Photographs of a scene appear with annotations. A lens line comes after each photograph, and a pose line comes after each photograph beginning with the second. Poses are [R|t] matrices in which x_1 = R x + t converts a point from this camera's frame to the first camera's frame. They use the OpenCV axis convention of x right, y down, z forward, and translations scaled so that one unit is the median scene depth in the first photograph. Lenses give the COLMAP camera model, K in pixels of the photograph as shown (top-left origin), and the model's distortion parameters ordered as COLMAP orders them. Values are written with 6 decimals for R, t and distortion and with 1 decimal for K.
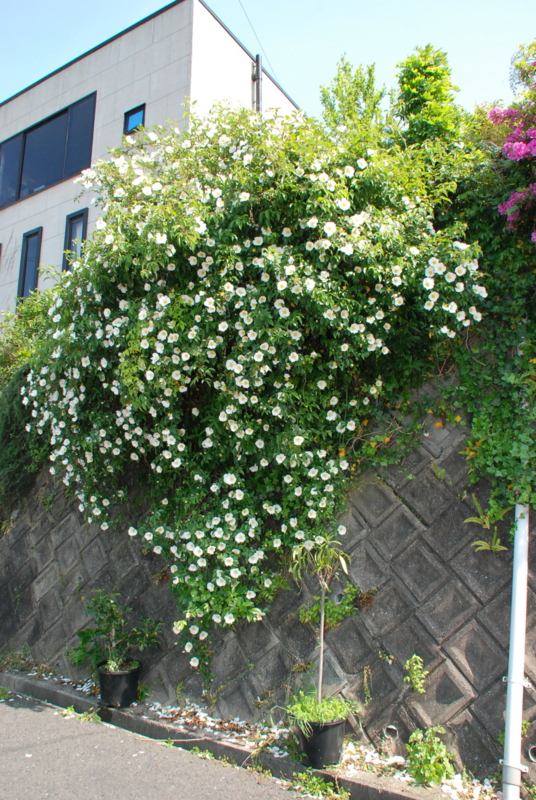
lens RADIAL K [[621.3, 0, 262.8], [0, 621.3, 401.1], [0, 0, 1]] dist [-0.113646, 0.015889]
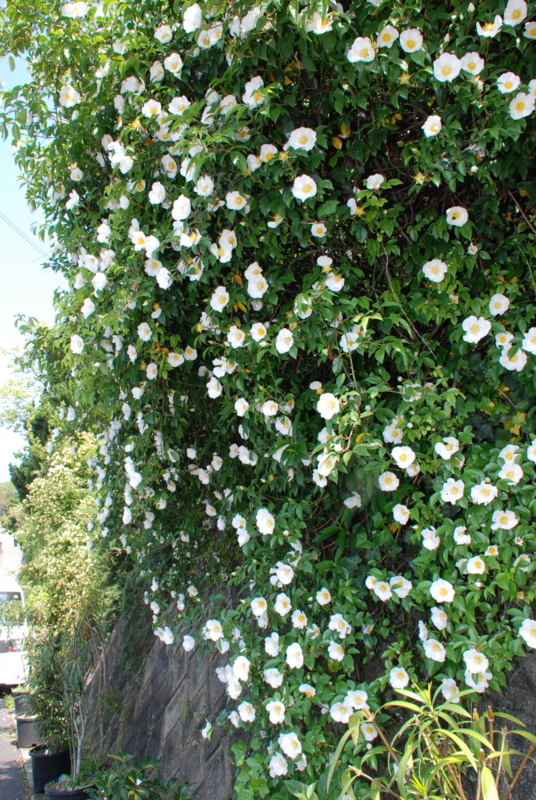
lens RADIAL K [[621.3, 0, 266.8], [0, 621.3, 397.8], [0, 0, 1]] dist [-0.113646, 0.015889]
pose [[0.845184, -0.215182, -0.489246, 0.173417], [0.162067, 0.975457, -0.149053, 0.098551], [0.509312, 0.046687, 0.859315, 0.600305]]
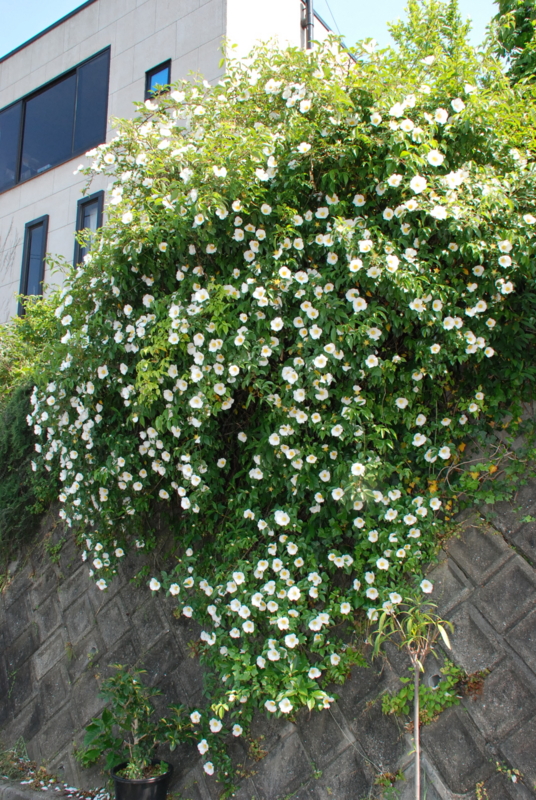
lens RADIAL K [[731.4, 0, 273.7], [0, 731.4, 407.7], [0, 0, 1]] dist [-0.027925, 0.056204]
pose [[0.998590, -0.009600, -0.052201, -0.020325], [0.008165, 0.999584, -0.027650, 0.008747], [0.052444, 0.027185, 0.998254, 0.080656]]
